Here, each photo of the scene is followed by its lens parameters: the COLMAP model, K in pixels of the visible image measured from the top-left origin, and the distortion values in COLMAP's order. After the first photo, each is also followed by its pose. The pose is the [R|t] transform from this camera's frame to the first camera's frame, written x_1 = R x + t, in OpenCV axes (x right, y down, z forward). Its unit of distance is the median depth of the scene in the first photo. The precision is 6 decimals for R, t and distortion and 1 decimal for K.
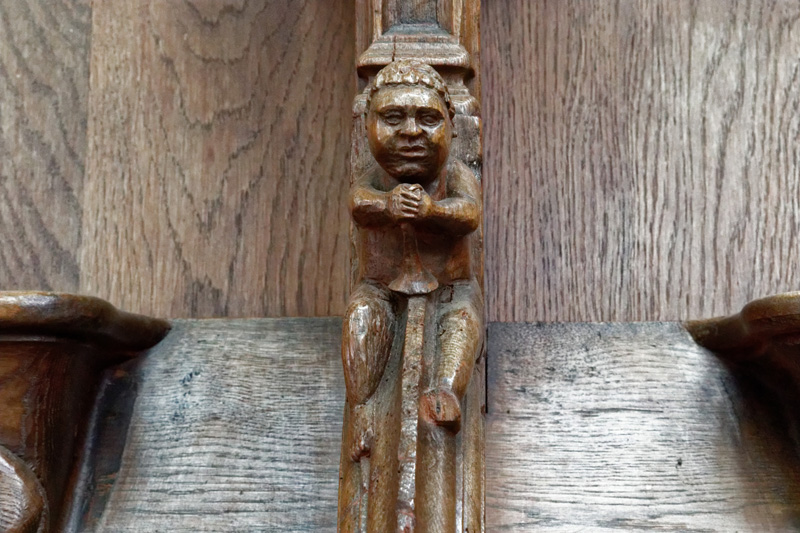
lens RADIAL K [[2324.2, 0, 400.0], [0, 2324.2, 266.5], [0, 0, 1]] dist [0.035250, -0.028857]
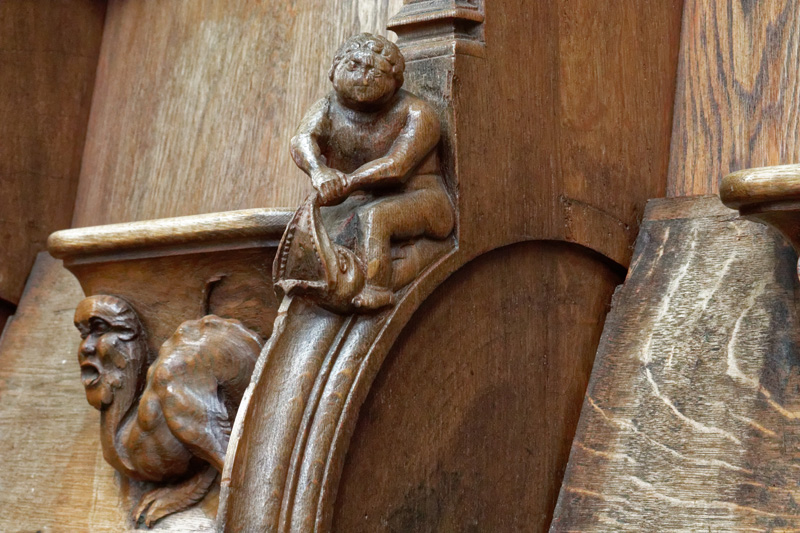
lens RADIAL K [[2447.6, 0, 400.0], [0, 2447.6, 266.5], [0, 0, 1]] dist [0.072703, -0.188102]
pose [[0.755324, -0.050350, -0.653414, 1.275004], [0.103656, 0.993672, 0.043253, -0.011808], [0.647101, -0.100401, 0.755764, -0.047500]]
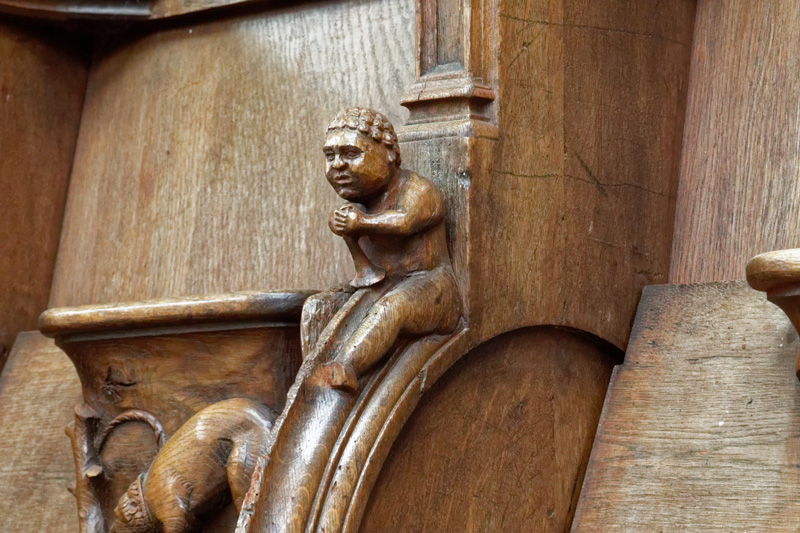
lens RADIAL K [[2407.1, 0, 400.0], [0, 2407.1, 266.5], [0, 0, 1]] dist [0.002098, 0.642461]
pose [[0.794713, -0.061910, -0.603820, 0.697164], [0.085283, 0.996306, 0.010093, -0.009472], [0.600964, -0.059516, 0.797057, -0.055884]]
